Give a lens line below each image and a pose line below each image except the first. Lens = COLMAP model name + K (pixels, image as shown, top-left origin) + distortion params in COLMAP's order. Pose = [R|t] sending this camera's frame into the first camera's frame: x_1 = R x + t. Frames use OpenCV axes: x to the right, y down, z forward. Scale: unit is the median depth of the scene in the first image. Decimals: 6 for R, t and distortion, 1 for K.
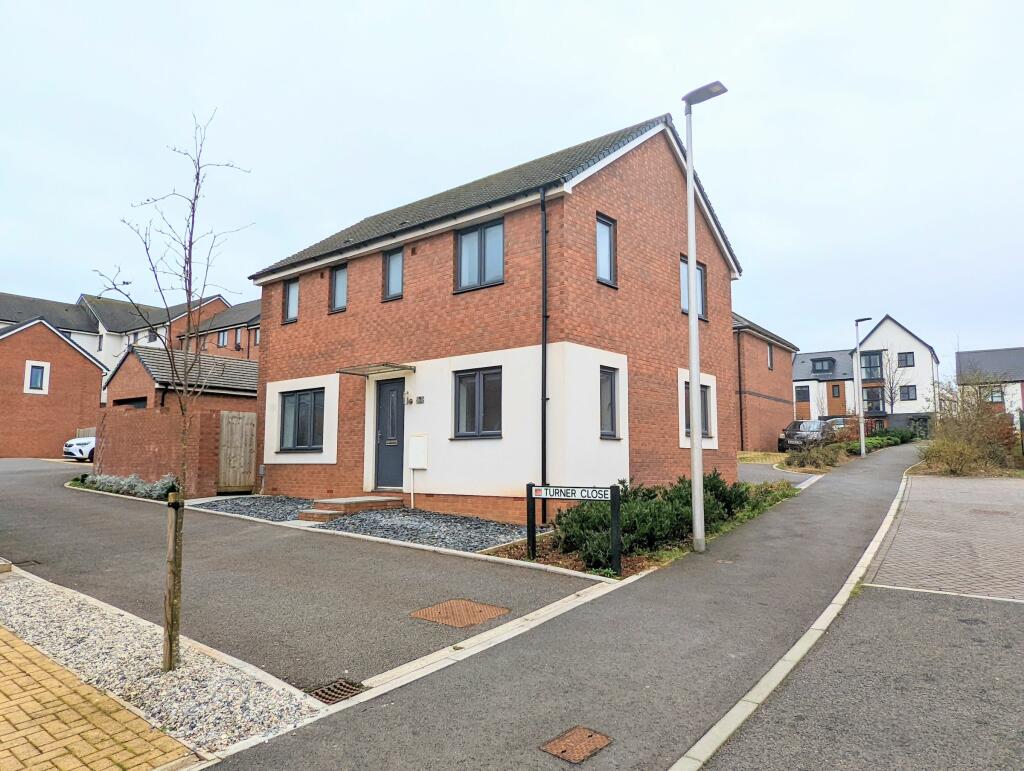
lens RADIAL K [[700.3, 0, 512.0], [0, 700.3, 385.5], [0, 0, 1]] dist [-0.002188, -0.002232]
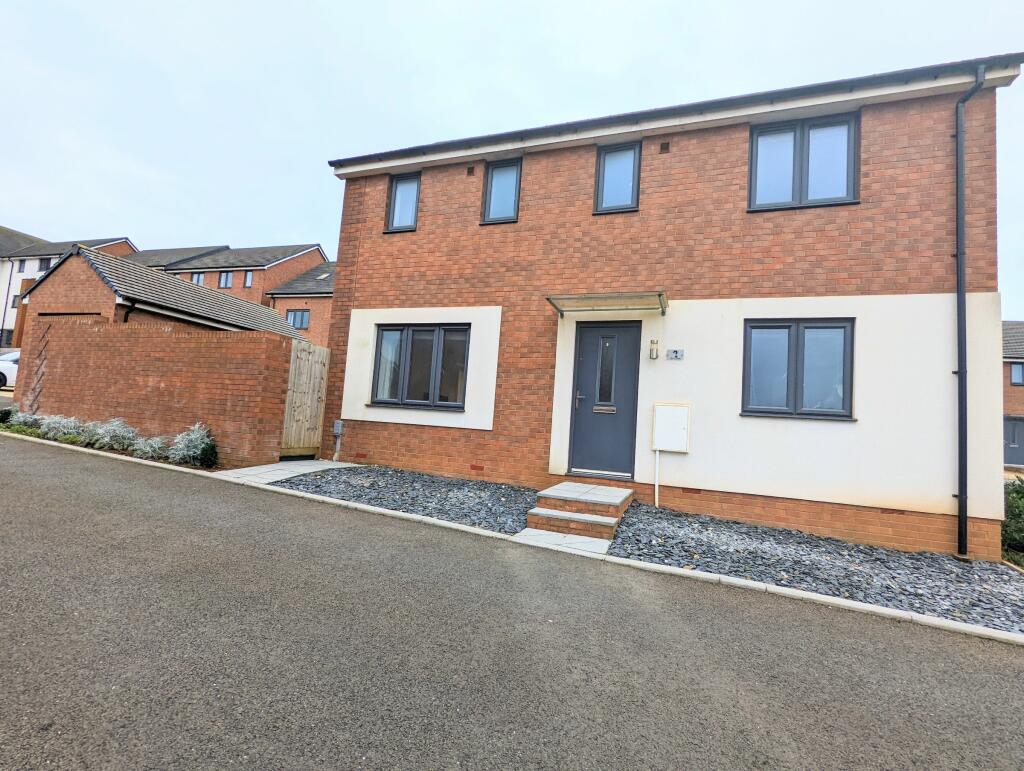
lens RADIAL K [[485.4, 0, 514.1], [0, 485.4, 389.1], [0, 0, 1]] dist [0.001634, -0.001777]
pose [[0.941180, 0.093578, 0.324689, -0.387690], [-0.108309, 0.993735, 0.027553, 0.052321], [-0.320076, -0.061099, 0.945420, 0.512701]]
